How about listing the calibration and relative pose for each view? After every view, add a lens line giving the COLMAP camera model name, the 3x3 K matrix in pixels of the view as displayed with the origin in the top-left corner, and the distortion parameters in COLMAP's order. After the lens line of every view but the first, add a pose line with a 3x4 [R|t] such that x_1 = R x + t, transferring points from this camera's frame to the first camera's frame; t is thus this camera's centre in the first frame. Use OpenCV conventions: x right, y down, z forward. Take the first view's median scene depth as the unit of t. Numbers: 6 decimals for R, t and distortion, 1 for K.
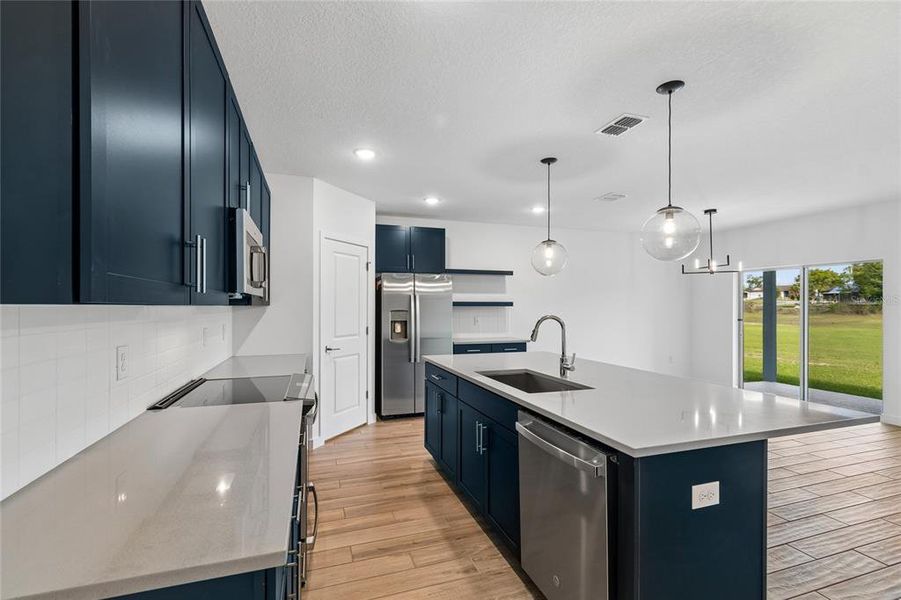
lens RADIAL K [[411.1, 0, 451.8], [0, 411.1, 303.7], [0, 0, 1]] dist [0.000299, 0.000110]
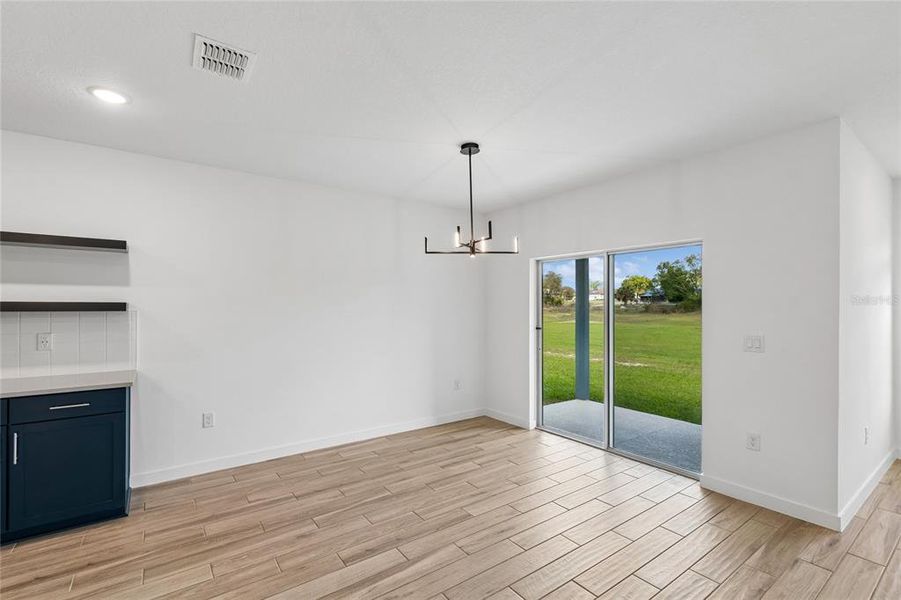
lens RADIAL K [[407.4, 0, 446.4], [0, 407.4, 299.4], [0, 0, 1]] dist [-0.000754, -0.000871]
pose [[0.958260, 0.003289, 0.285880, 0.499337], [0.000400, 0.999917, -0.012845, -0.002497], [-0.285899, 0.012424, 0.958179, 0.528278]]
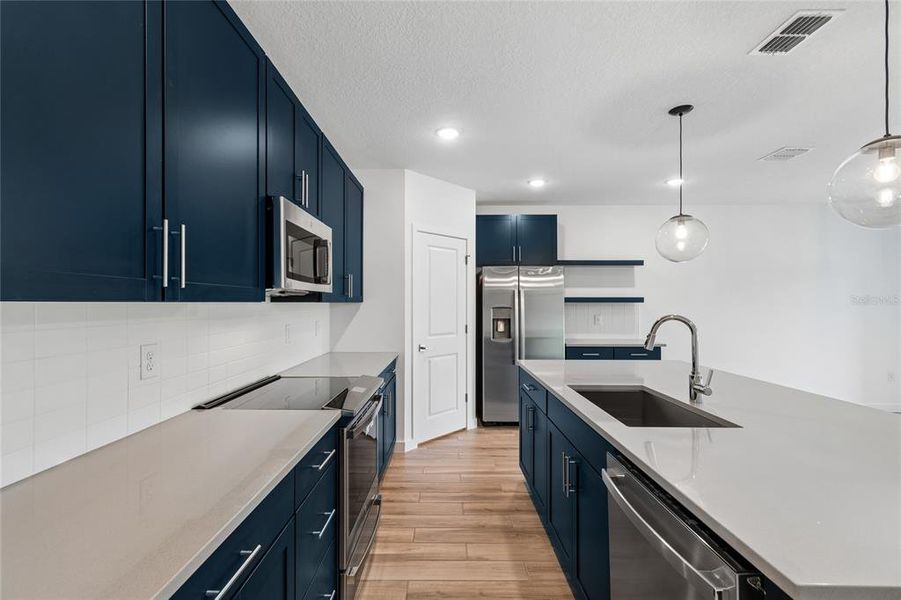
lens RADIAL K [[407.4, 0, 446.4], [0, 407.4, 299.4], [0, 0, 1]] dist [-0.000754, -0.000871]
pose [[0.942286, -0.004099, -0.334783, 0.063456], [0.003414, 0.999991, -0.002634, 0.000695], [0.334791, 0.001339, 0.942291, 0.118107]]
